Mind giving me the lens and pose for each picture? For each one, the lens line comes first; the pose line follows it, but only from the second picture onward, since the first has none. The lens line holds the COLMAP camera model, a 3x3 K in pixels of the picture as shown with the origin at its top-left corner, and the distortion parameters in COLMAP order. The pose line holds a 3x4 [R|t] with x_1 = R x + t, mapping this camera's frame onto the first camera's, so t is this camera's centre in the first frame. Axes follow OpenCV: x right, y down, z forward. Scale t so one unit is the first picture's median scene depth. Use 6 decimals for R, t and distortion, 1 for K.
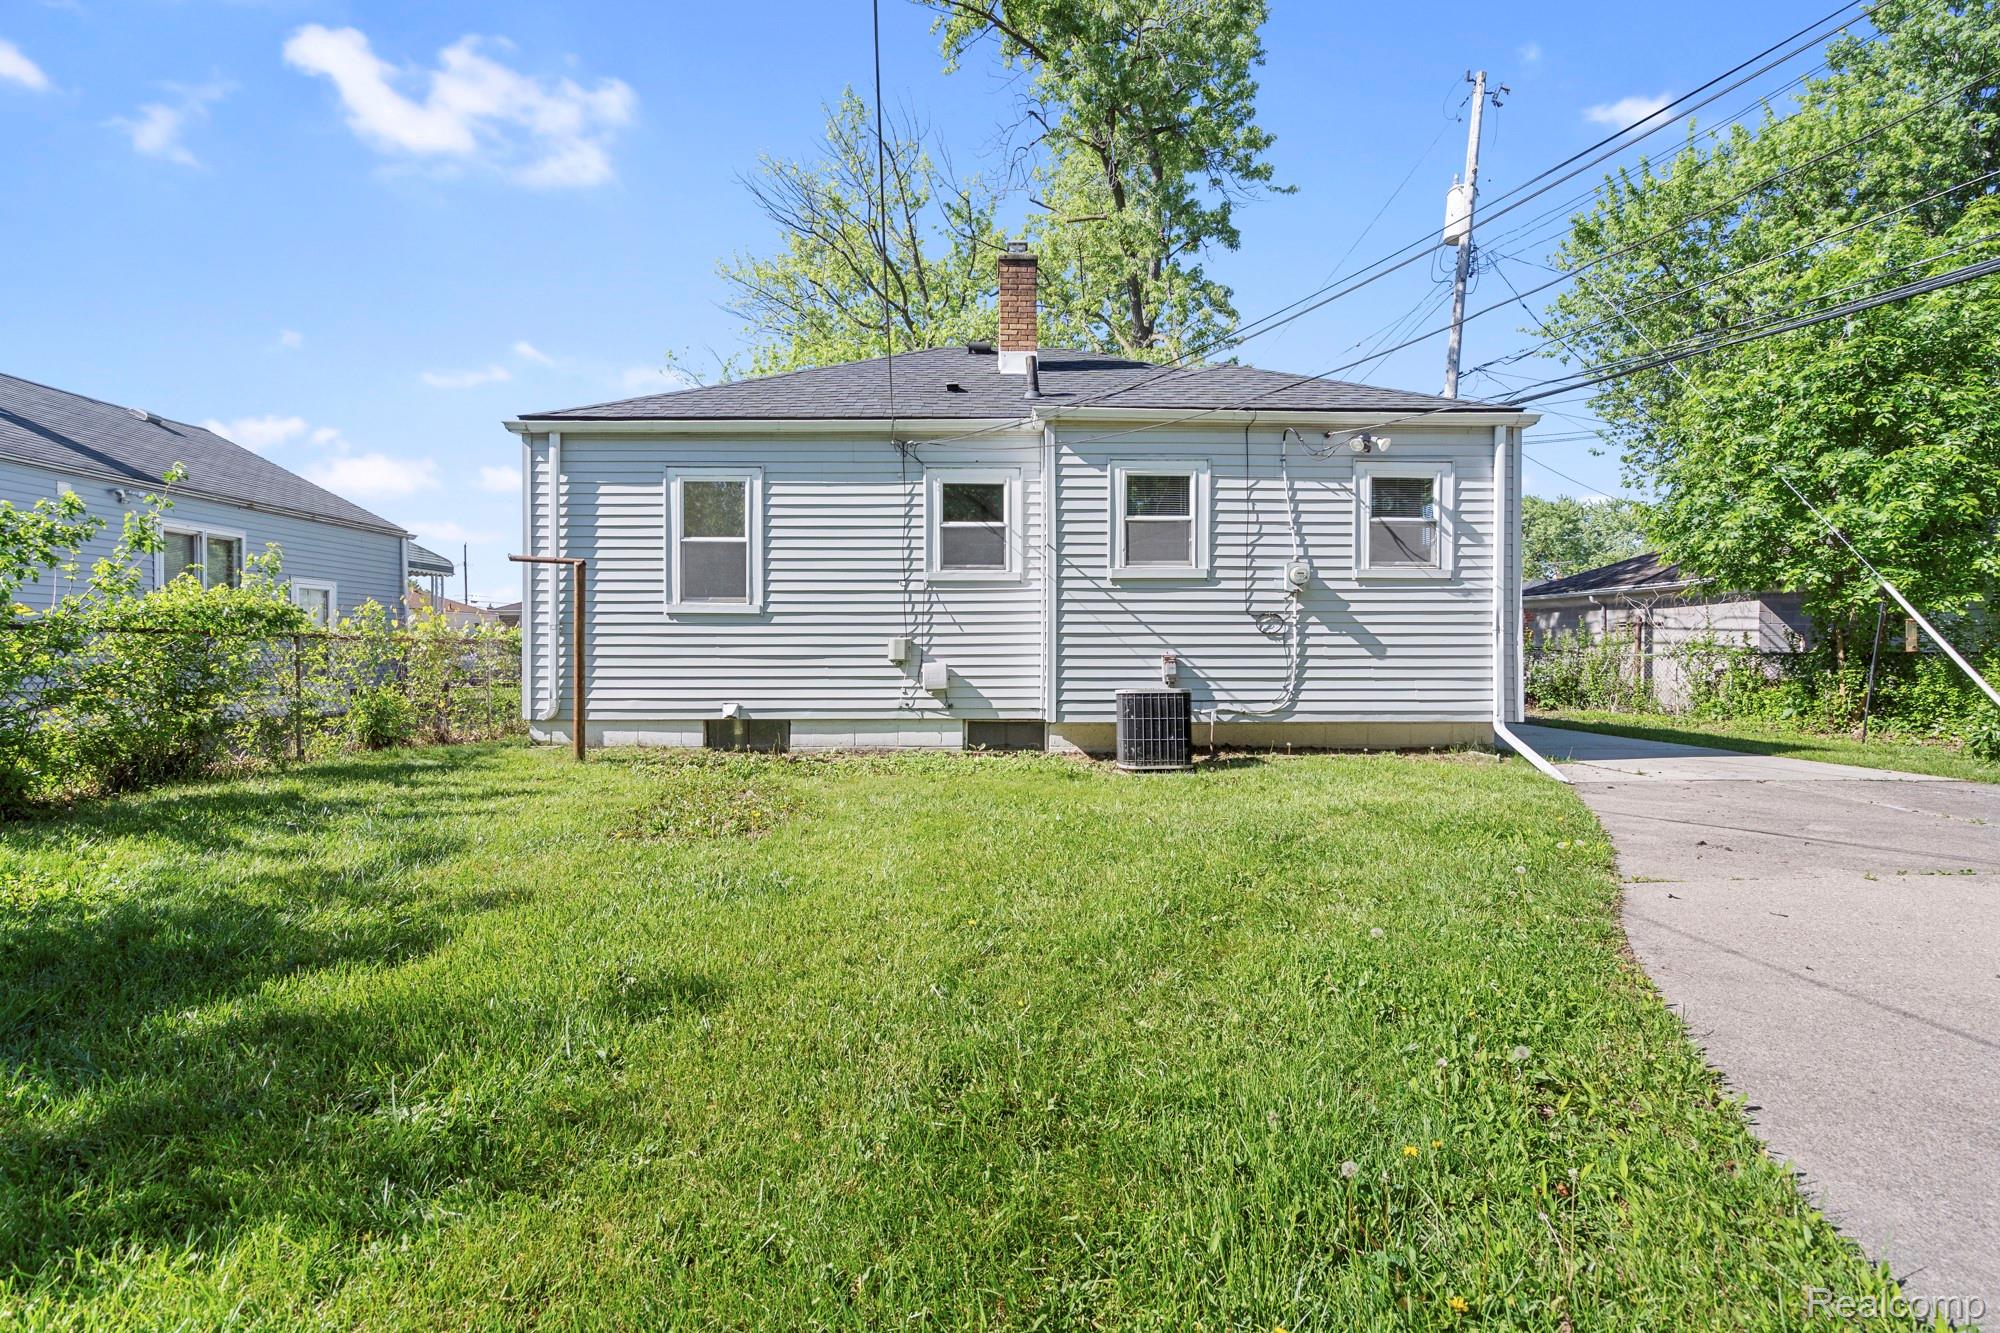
lens RADIAL K [[897.6, 0, 989.4], [0, 897.6, 644.1], [0, 0, 1]] dist [0.000093, -0.000249]
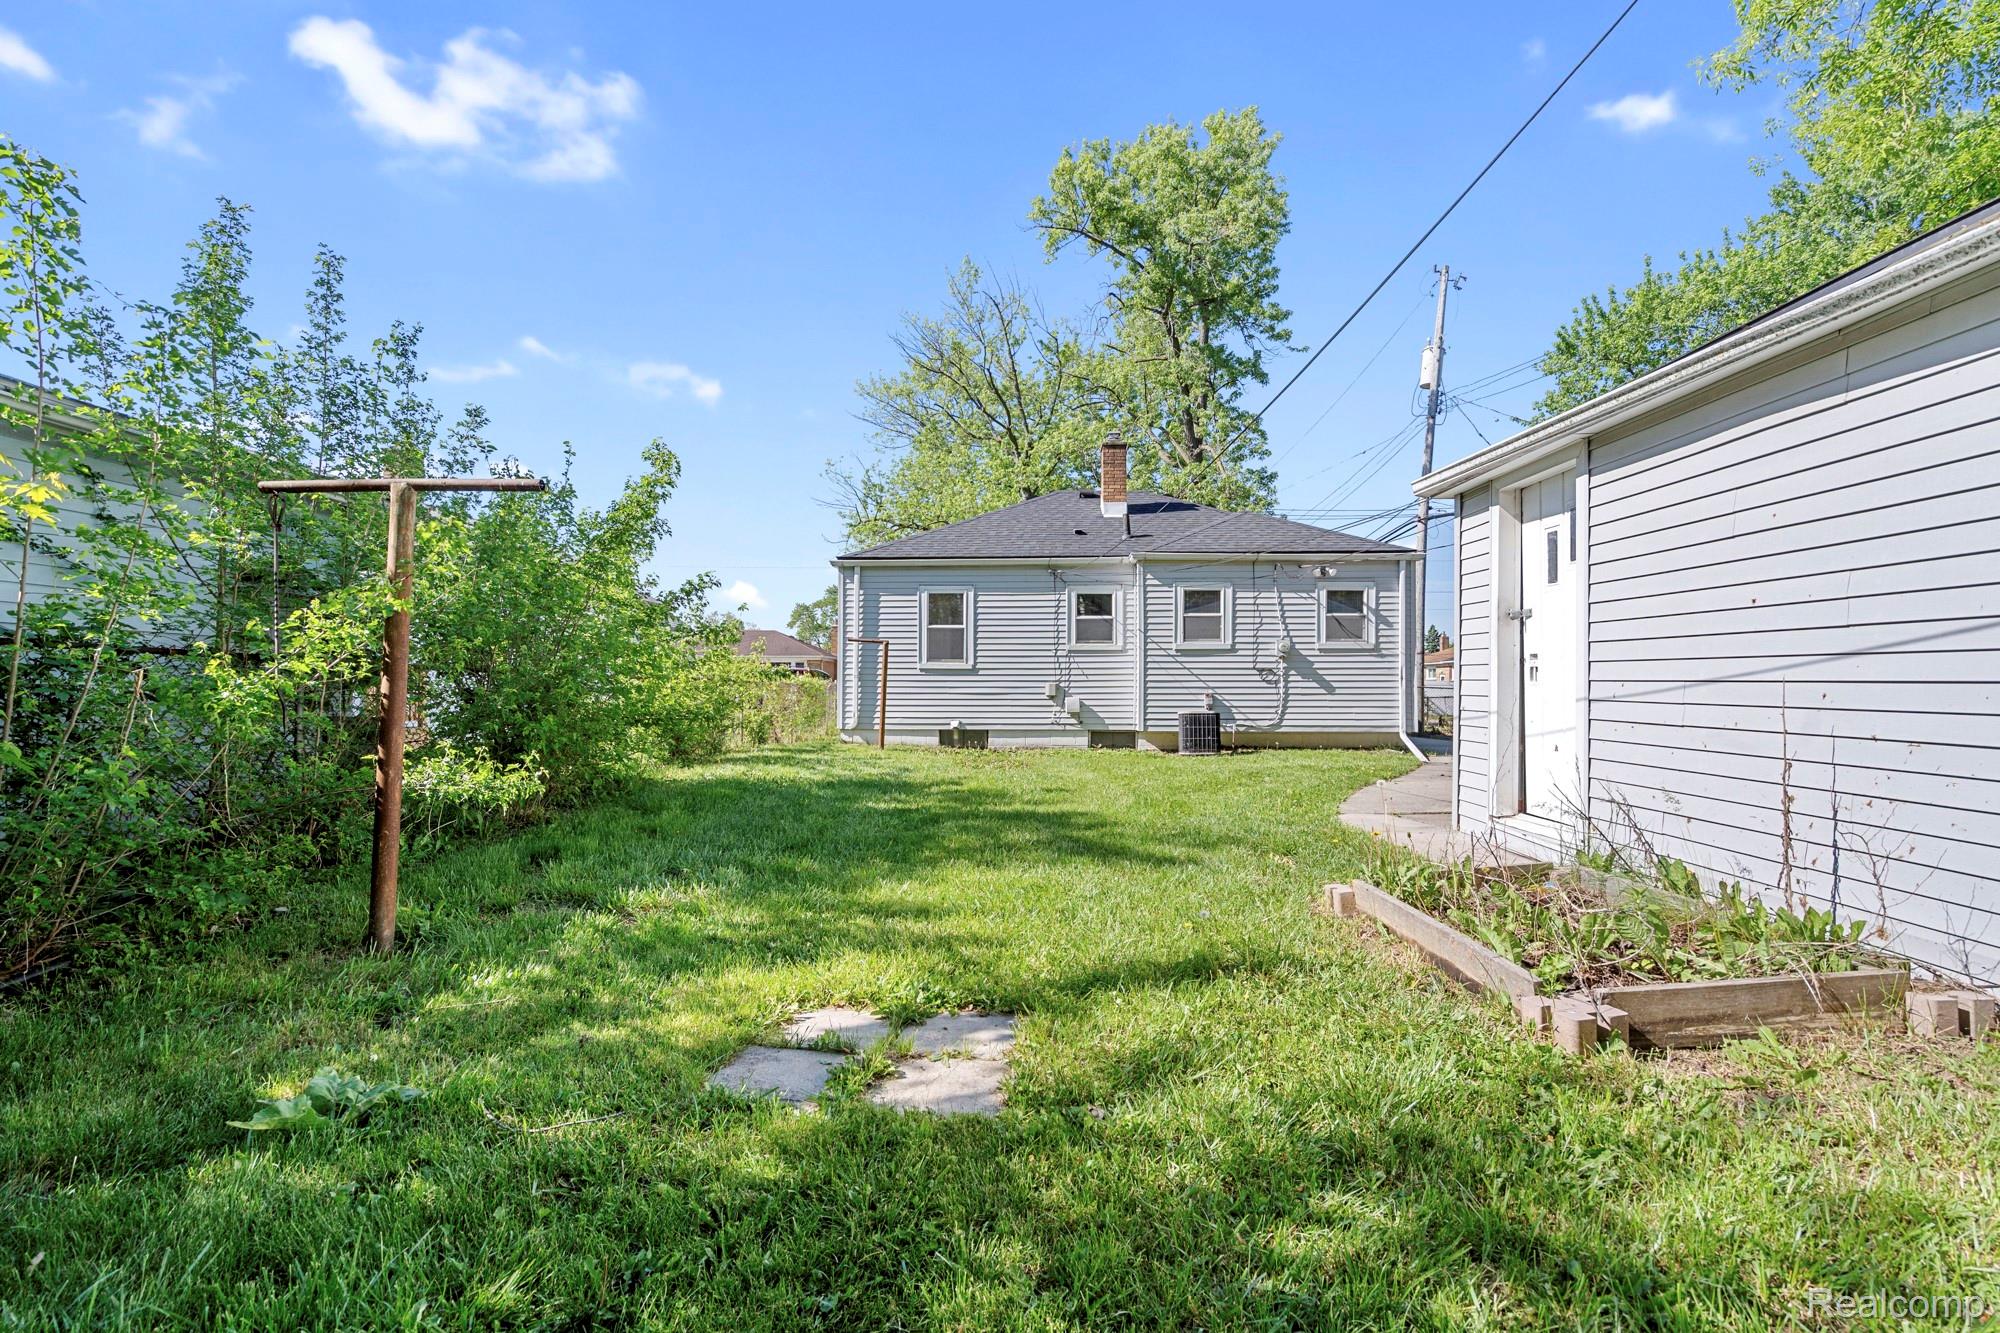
lens RADIAL K [[908.5, 0, 1001.3], [0, 908.5, 680.1], [0, 0, 1]] dist [-0.001757, 0.000098]
pose [[0.999152, 0.000864, -0.041156, -0.126585], [-0.001119, 0.999980, -0.006180, -0.001334], [0.041150, 0.006221, 0.999134, -0.761941]]
